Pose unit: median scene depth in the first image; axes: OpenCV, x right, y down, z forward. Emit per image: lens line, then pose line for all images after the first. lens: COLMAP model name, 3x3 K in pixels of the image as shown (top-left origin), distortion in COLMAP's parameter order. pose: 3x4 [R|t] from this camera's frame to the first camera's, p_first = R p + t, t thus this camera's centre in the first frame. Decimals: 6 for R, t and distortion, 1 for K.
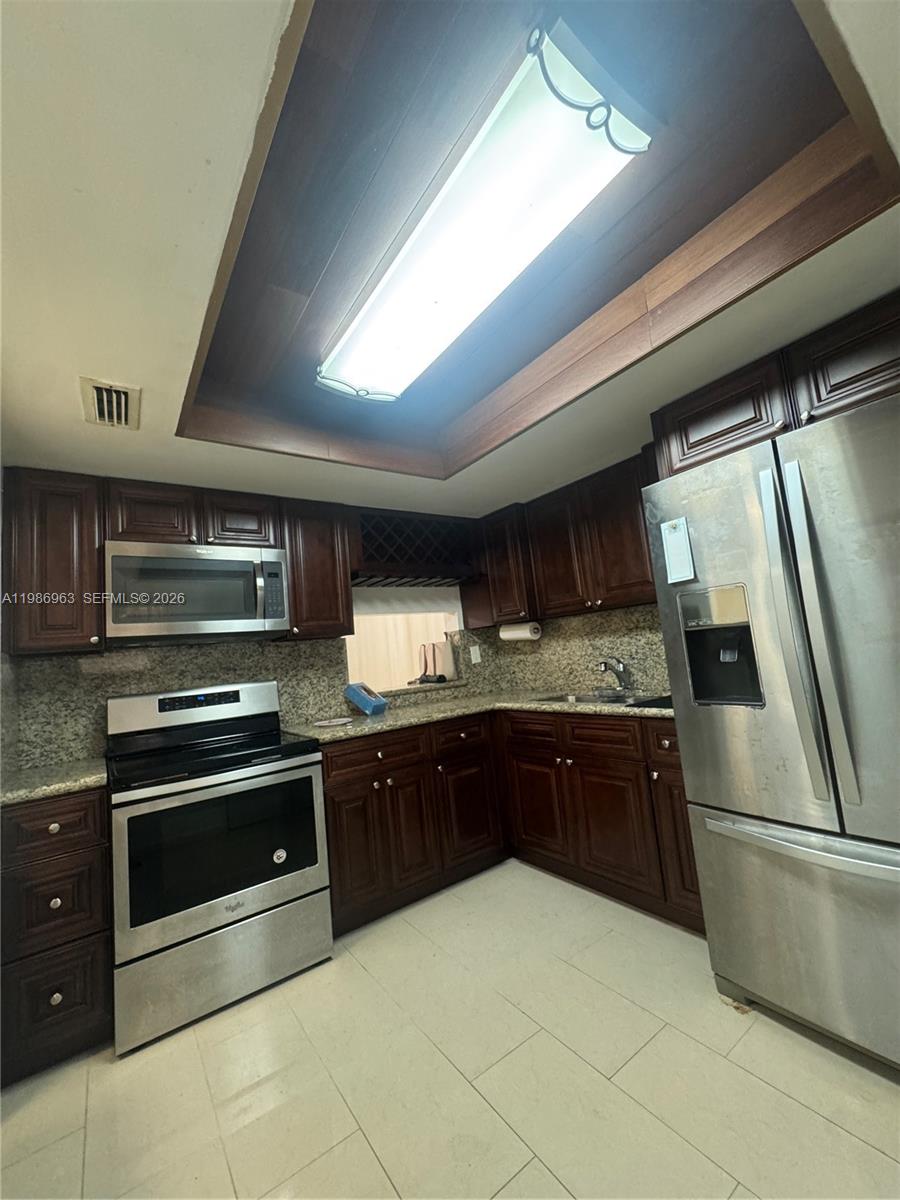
lens RADIAL K [[481.3, 0, 448.2], [0, 481.3, 606.1], [0, 0, 1]] dist [-0.001797, -0.000108]
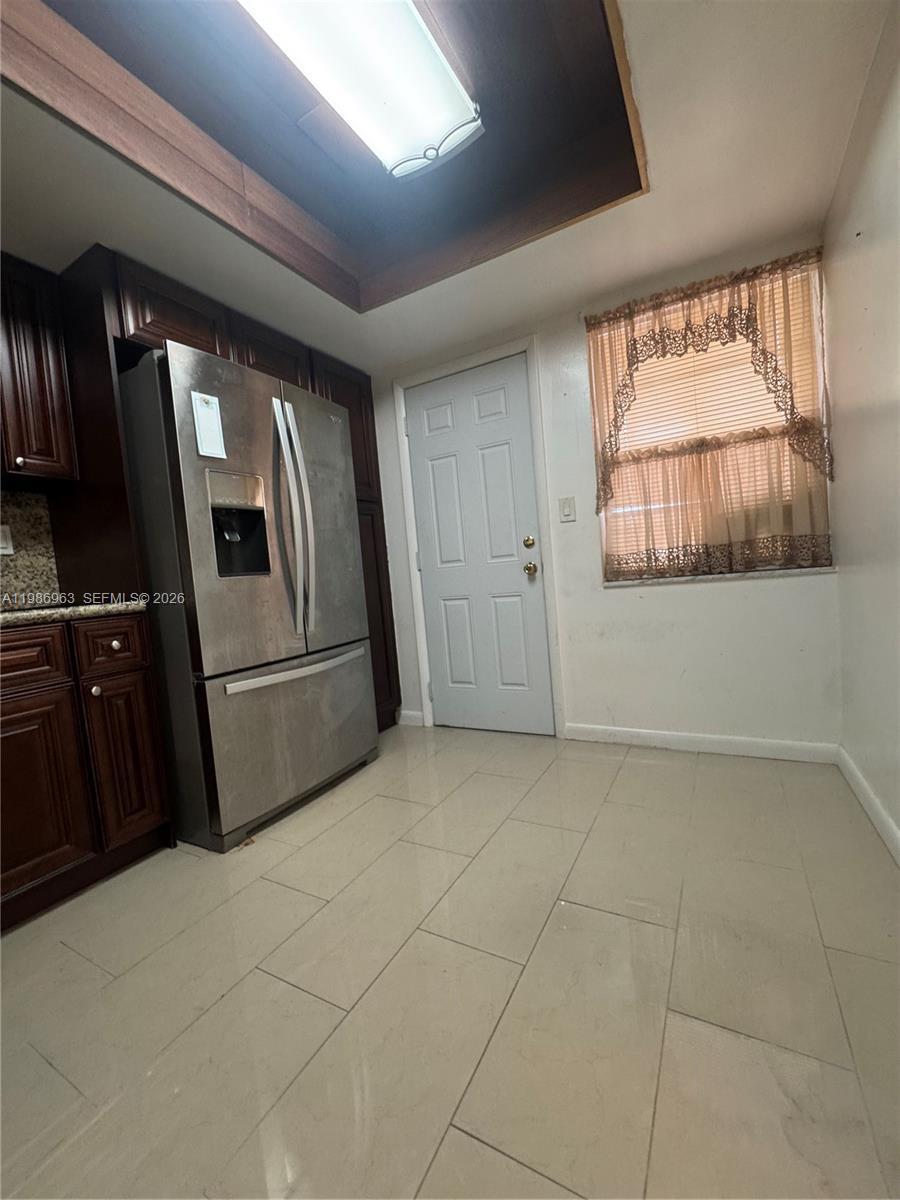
lens RADIAL K [[481.3, 0, 451.1], [0, 481.3, 601.1], [0, 0, 1]] dist [-0.001797, -0.000108]
pose [[-0.414372, 0.080110, 0.906575, -0.352291], [0.039043, 0.996766, -0.070234, 0.194060], [-0.909270, 0.006293, -0.416159, 0.546509]]
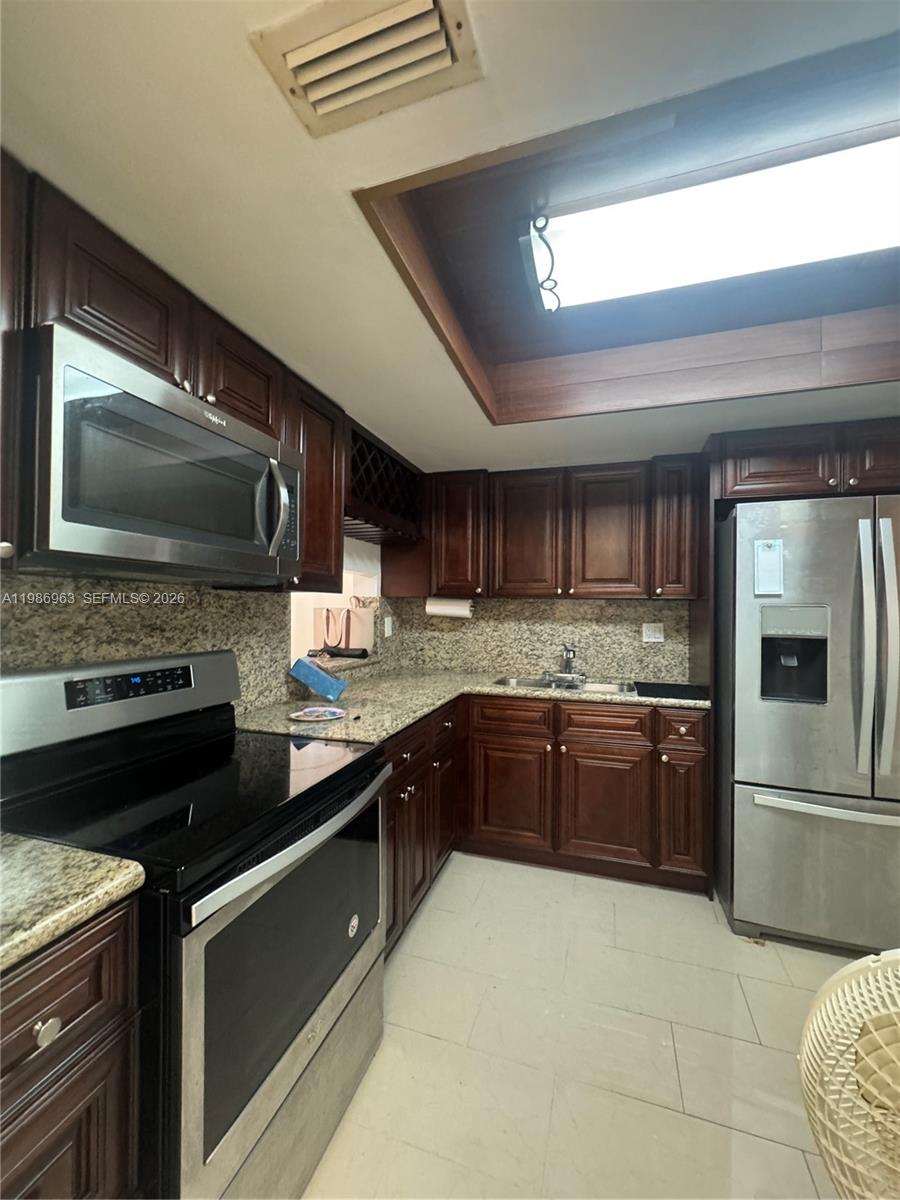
lens RADIAL K [[481.3, 0, 448.6], [0, 481.3, 604.0], [0, 0, 1]] dist [-0.001797, -0.000108]
pose [[0.799957, 0.108472, 0.590172, -0.455057], [-0.145824, 0.989184, 0.015849, 0.036691], [-0.582070, -0.098739, 0.807122, 0.291090]]
